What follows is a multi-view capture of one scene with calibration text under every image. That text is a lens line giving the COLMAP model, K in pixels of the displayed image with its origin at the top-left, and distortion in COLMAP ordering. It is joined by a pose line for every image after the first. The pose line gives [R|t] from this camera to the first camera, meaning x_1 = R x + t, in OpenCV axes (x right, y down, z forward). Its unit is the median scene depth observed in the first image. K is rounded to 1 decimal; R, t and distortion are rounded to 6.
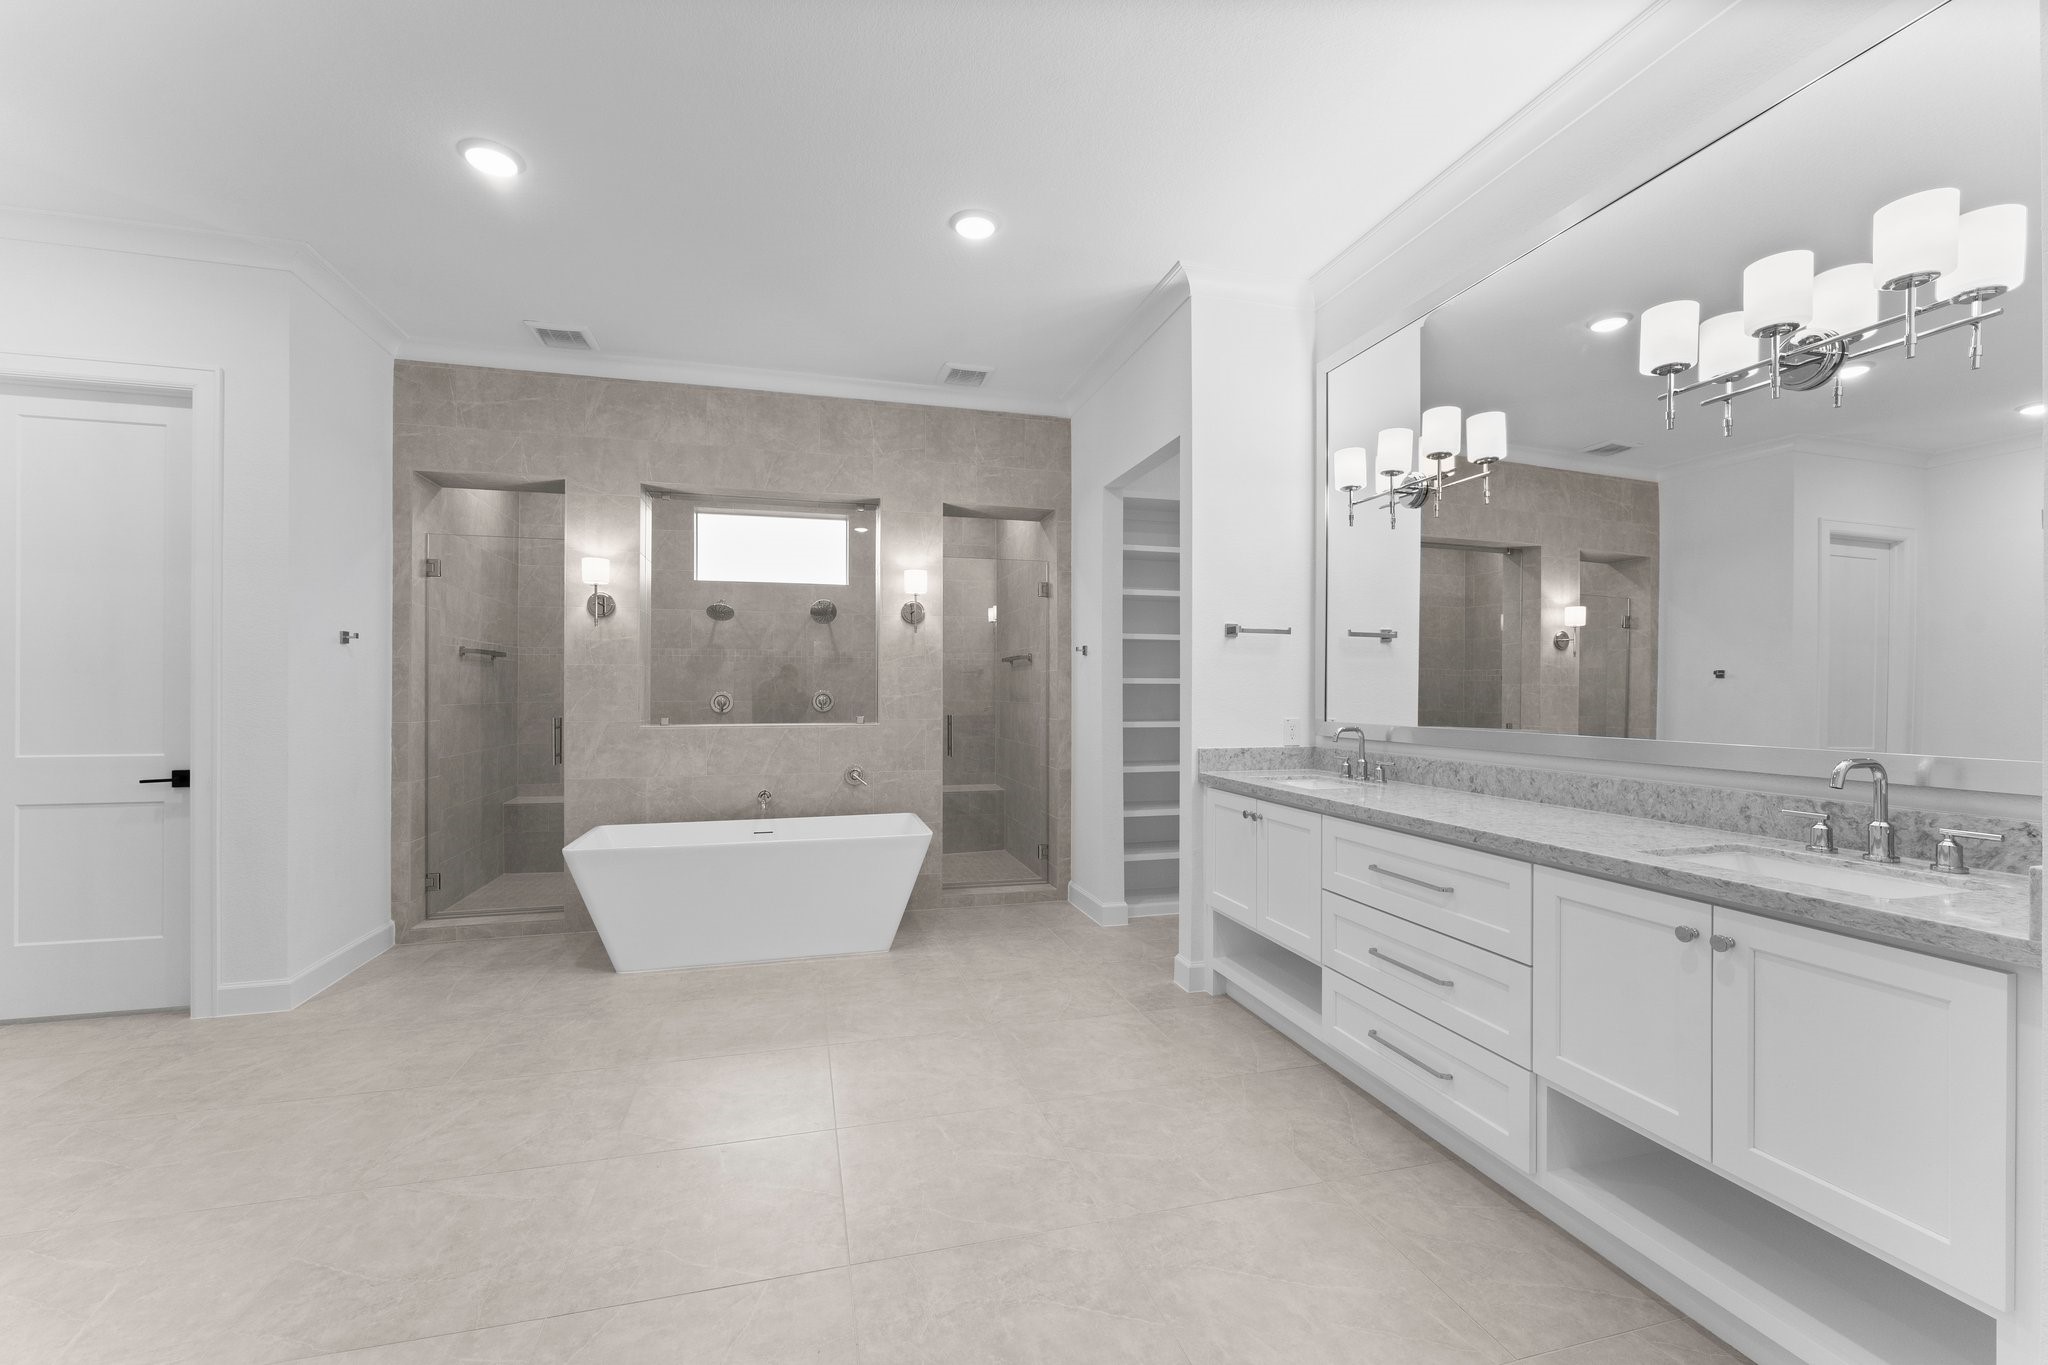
lens RADIAL K [[829.4, 0, 1022.0], [0, 829.4, 689.7], [0, 0, 1]] dist [0.001636, 0.000091]
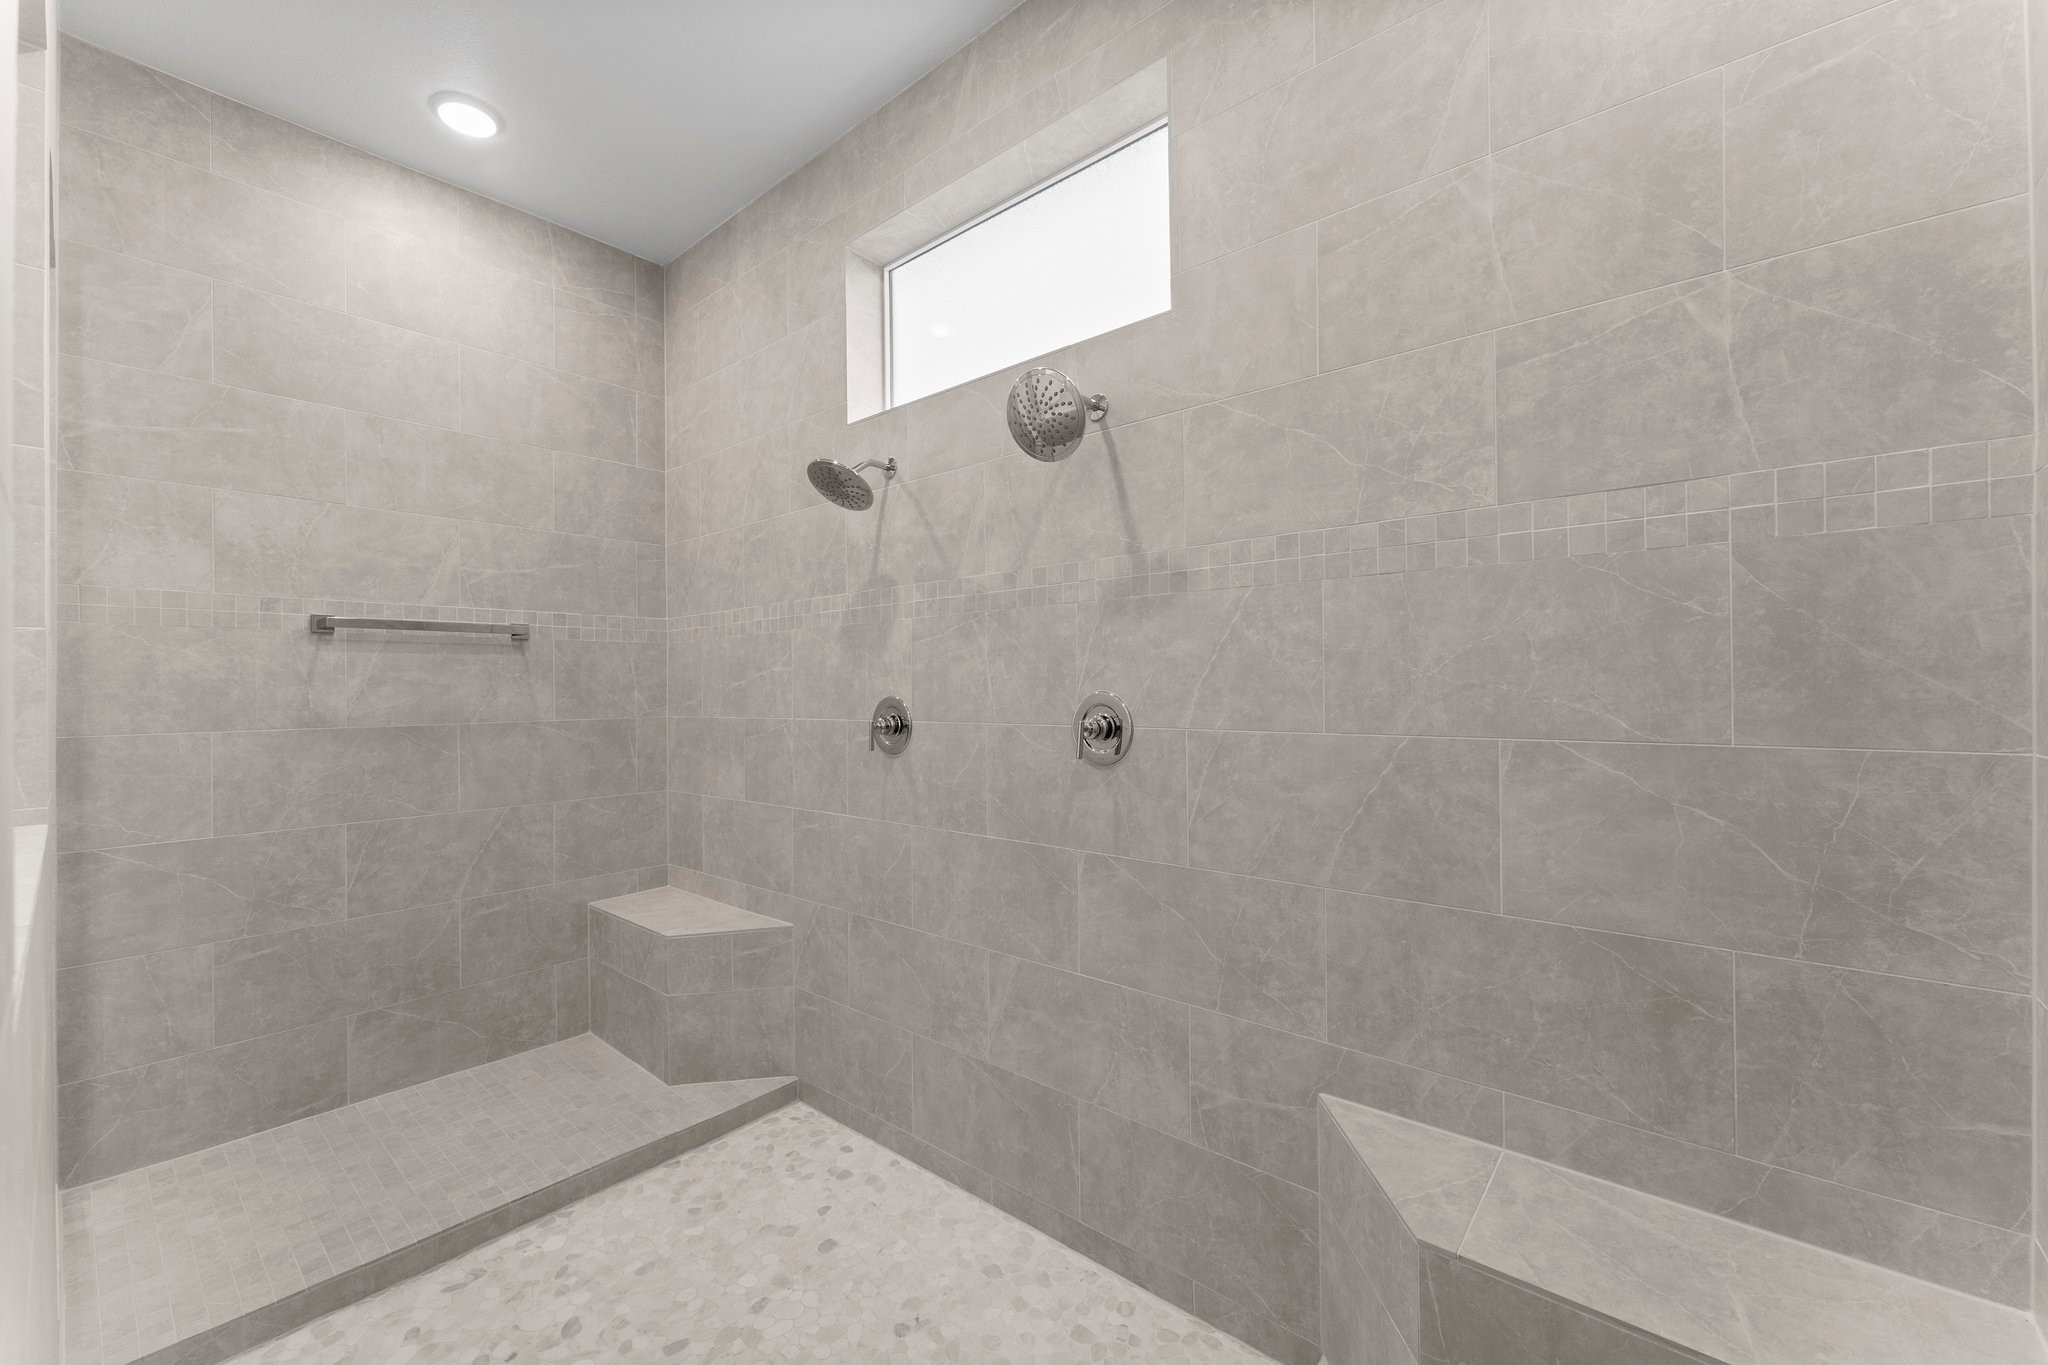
lens RADIAL K [[829.4, 0, 1028.9], [0, 829.4, 684.9], [0, 0, 1]] dist [0.001636, 0.000091]
pose [[0.559373, -0.013615, -0.828804, -0.009907], [0.010477, 0.999901, -0.009355, 0.000650], [0.828850, -0.003450, 0.559461, 0.830848]]
